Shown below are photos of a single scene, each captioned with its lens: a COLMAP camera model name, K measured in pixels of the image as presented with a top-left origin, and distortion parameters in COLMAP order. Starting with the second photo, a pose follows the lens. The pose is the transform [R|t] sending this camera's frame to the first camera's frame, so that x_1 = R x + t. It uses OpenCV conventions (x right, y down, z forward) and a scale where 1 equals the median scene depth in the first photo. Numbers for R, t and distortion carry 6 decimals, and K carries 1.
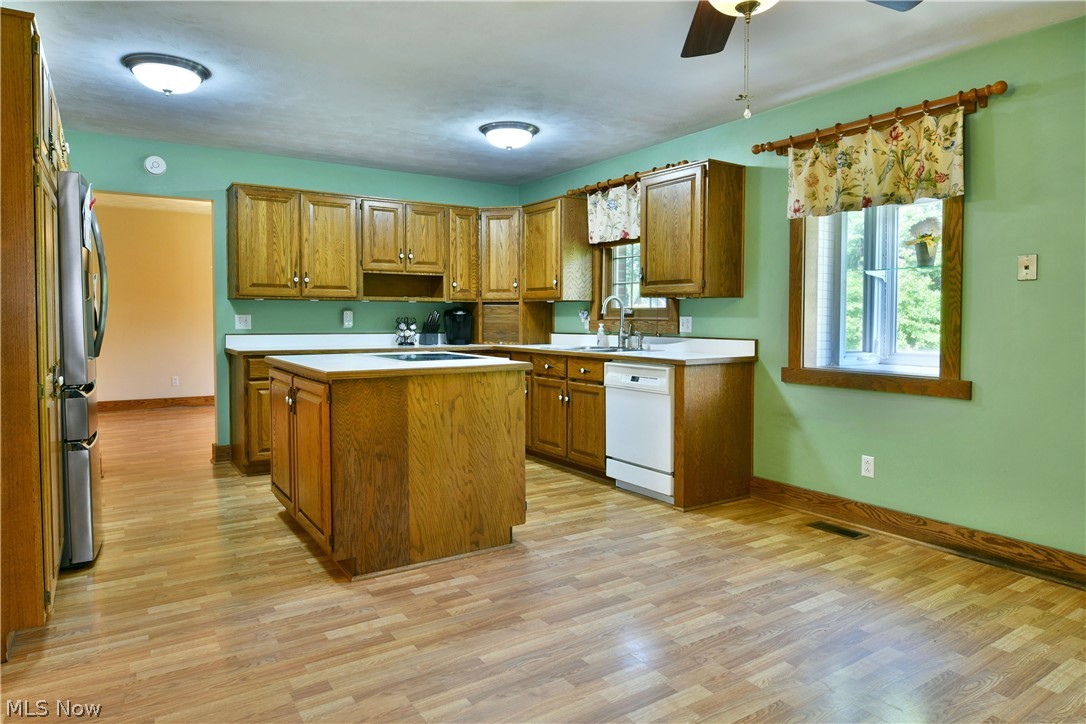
lens RADIAL K [[667.8, 0, 557.5], [0, 667.8, 339.2], [0, 0, 1]] dist [-0.020264, 0.000759]
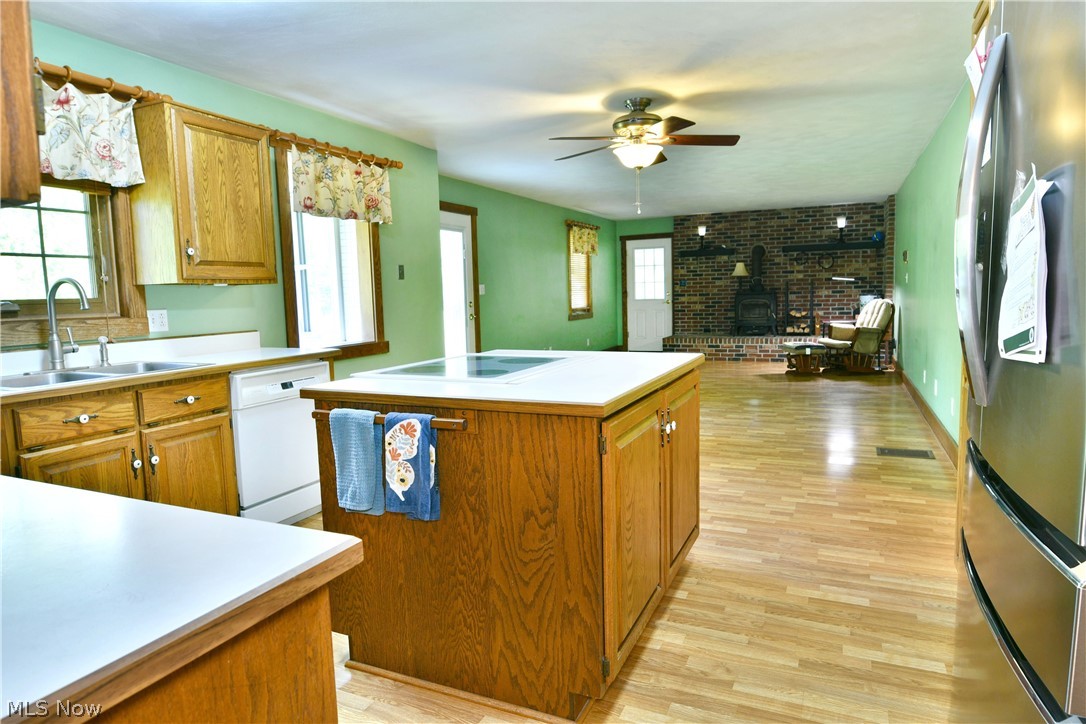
lens RADIAL K [[667.8, 0, 541.0], [0, 667.8, 353.0], [0, 0, 1]] dist [-0.020264, 0.000759]
pose [[-0.522076, -0.068426, 0.850150, -0.635087], [0.051913, 0.992379, 0.111754, -0.045982], [-0.851318, 0.102478, -0.514545, 1.016714]]
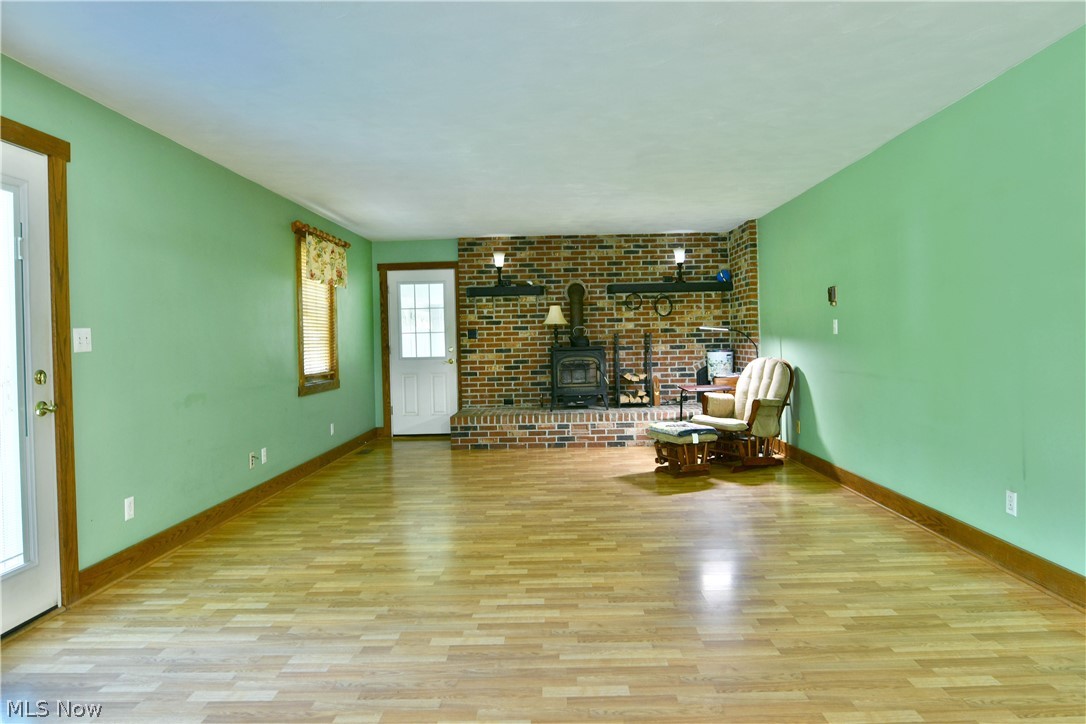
lens RADIAL K [[667.8, 0, 547.3], [0, 667.8, 351.8], [0, 0, 1]] dist [-0.020264, 0.000759]
pose [[-0.817509, 0.002612, 0.575910, 0.059900], [0.036252, 0.998240, 0.046933, -0.027576], [-0.574774, 0.059246, -0.816165, 0.565130]]
